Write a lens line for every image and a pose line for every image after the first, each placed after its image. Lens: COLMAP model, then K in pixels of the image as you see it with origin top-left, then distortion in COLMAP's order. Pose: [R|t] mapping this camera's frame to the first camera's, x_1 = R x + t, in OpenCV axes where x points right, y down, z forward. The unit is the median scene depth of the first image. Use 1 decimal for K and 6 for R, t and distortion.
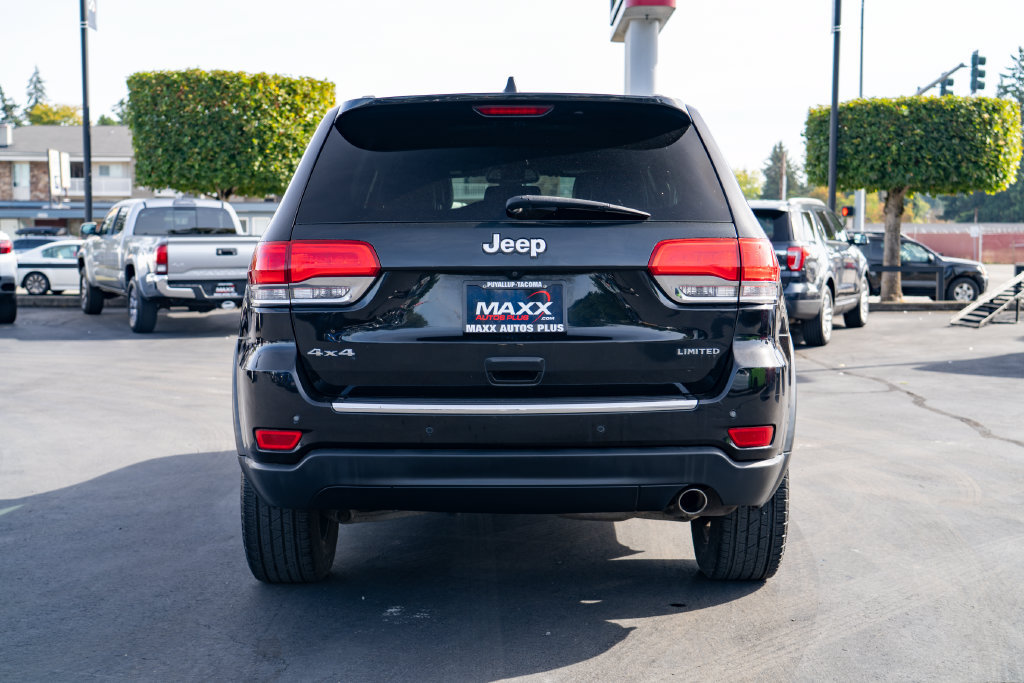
lens RADIAL K [[1440.1, 0, 548.0], [0, 1440.1, 343.3], [0, 0, 1]] dist [0.022618, 0.060384]
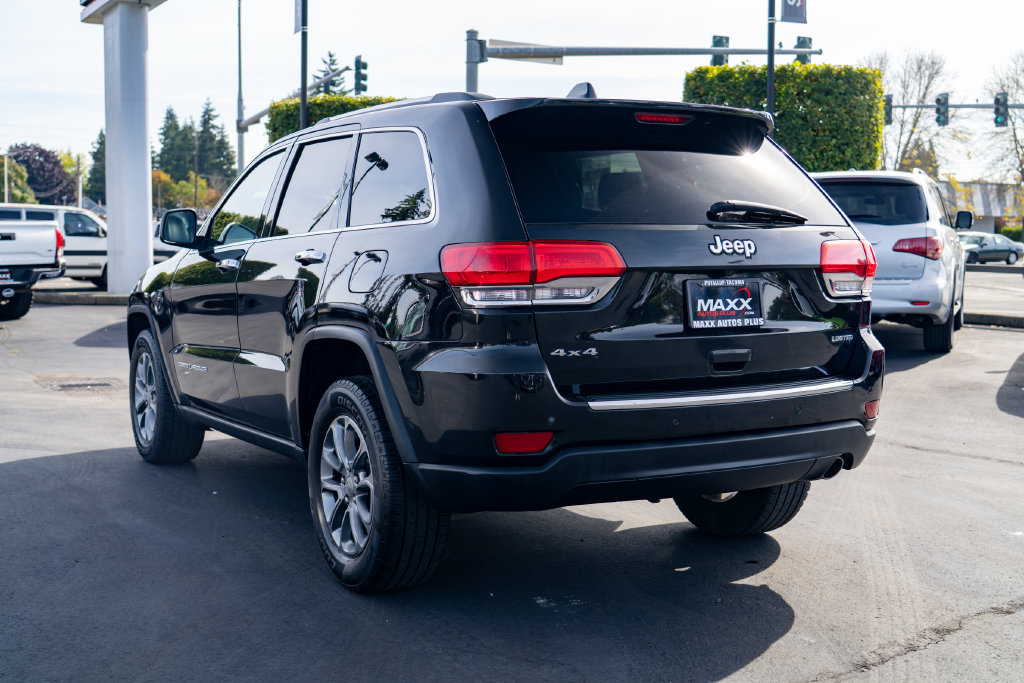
lens RADIAL K [[1339.1, 0, 562.5], [0, 1339.1, 341.2], [0, 0, 1]] dist [0.009314, -0.002682]
pose [[0.854974, -0.036321, 0.517398, -0.641525], [0.027473, 0.999316, 0.024753, -0.024776], [-0.517943, -0.006949, 0.855387, 0.201236]]
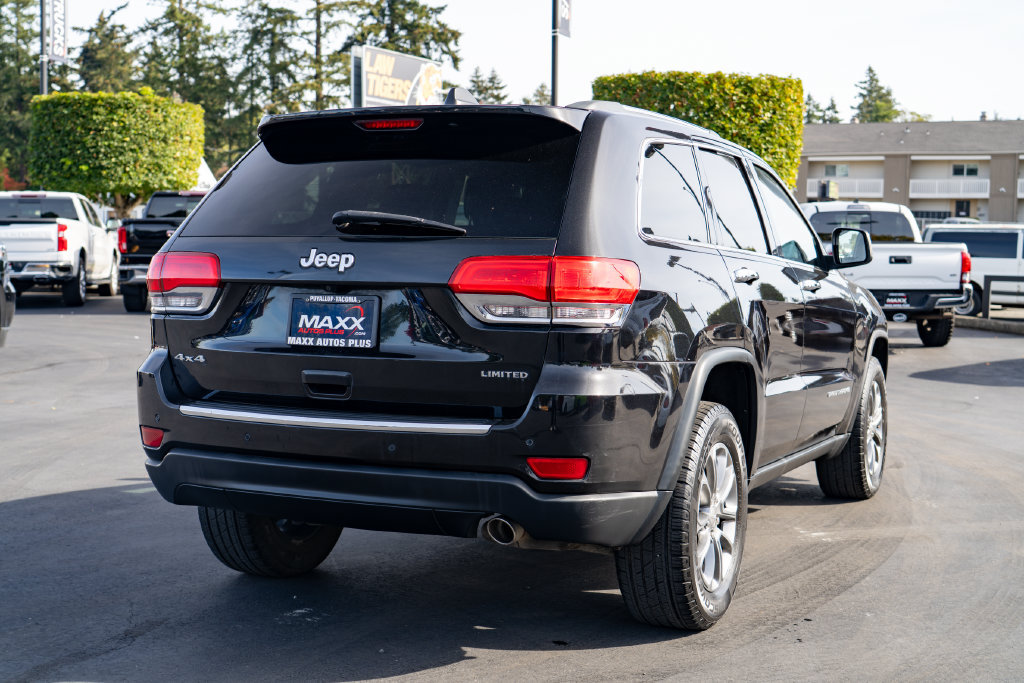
lens RADIAL K [[1514.5, 0, 512.0], [0, 1514.5, 341.5], [0, 0, 1]] dist [0.020474, 0.038492]
pose [[0.897114, 0.040544, -0.439935, 0.550453], [-0.042867, 0.999070, 0.004659, -0.021051], [0.439714, 0.014679, 0.898018, 0.102742]]
